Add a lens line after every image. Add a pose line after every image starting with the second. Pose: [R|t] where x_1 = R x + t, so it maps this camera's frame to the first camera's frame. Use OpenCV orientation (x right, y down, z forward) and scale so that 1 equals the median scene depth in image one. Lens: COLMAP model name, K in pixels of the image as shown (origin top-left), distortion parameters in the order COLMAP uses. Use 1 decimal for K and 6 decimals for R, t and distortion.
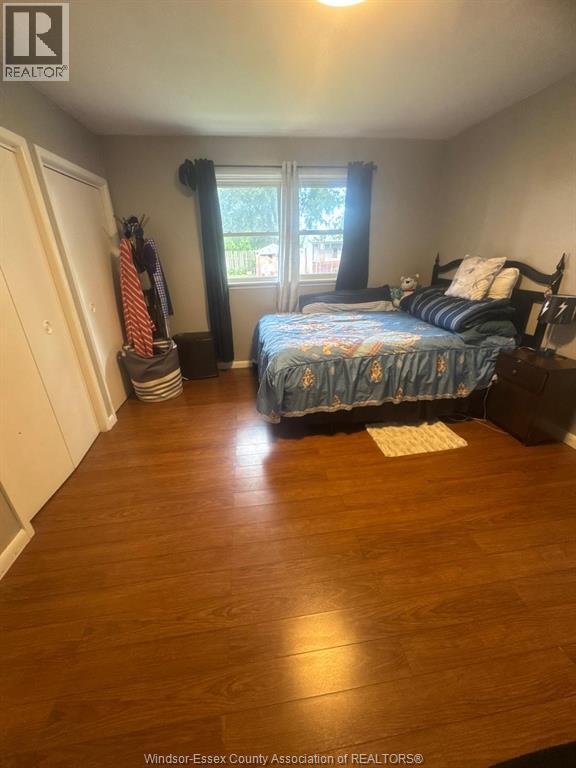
lens RADIAL K [[308.4, 0, 288.3], [0, 308.4, 383.3], [0, 0, 1]] dist [0.000581, -0.000470]
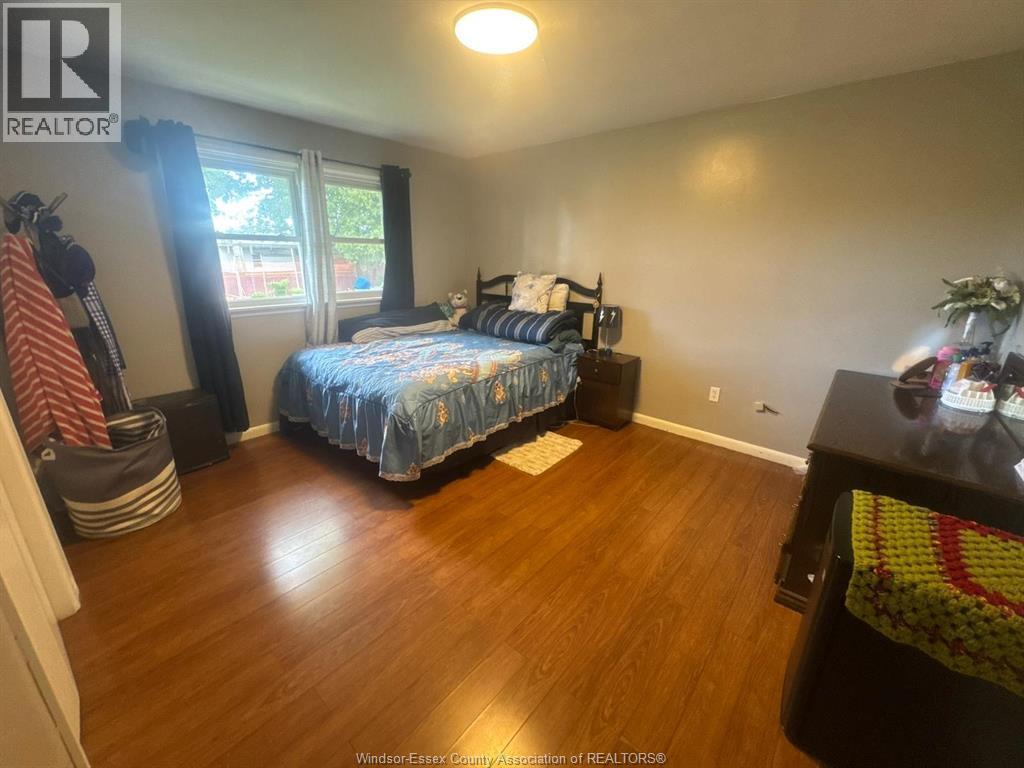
lens RADIAL K [[411.1, 0, 512.0], [0, 411.1, 384.0], [0, 0, 1]] dist [0.000581, -0.000470]
pose [[0.753180, -0.162463, 0.637437, -0.449459], [0.232119, 0.972328, -0.026451, -0.019601], [-0.615500, 0.167883, 0.770049, 0.011585]]
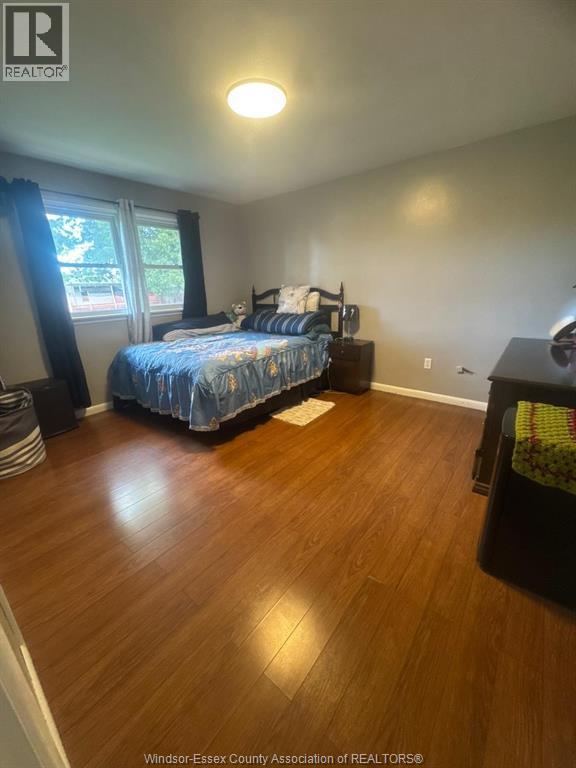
lens RADIAL K [[308.4, 0, 288.3], [0, 308.4, 383.3], [0, 0, 1]] dist [0.000581, -0.000470]
pose [[0.731131, -0.204518, 0.650861, -0.493291], [0.284643, 0.958454, -0.018576, 0.061329], [-0.620021, 0.198844, 0.758970, -0.008322]]
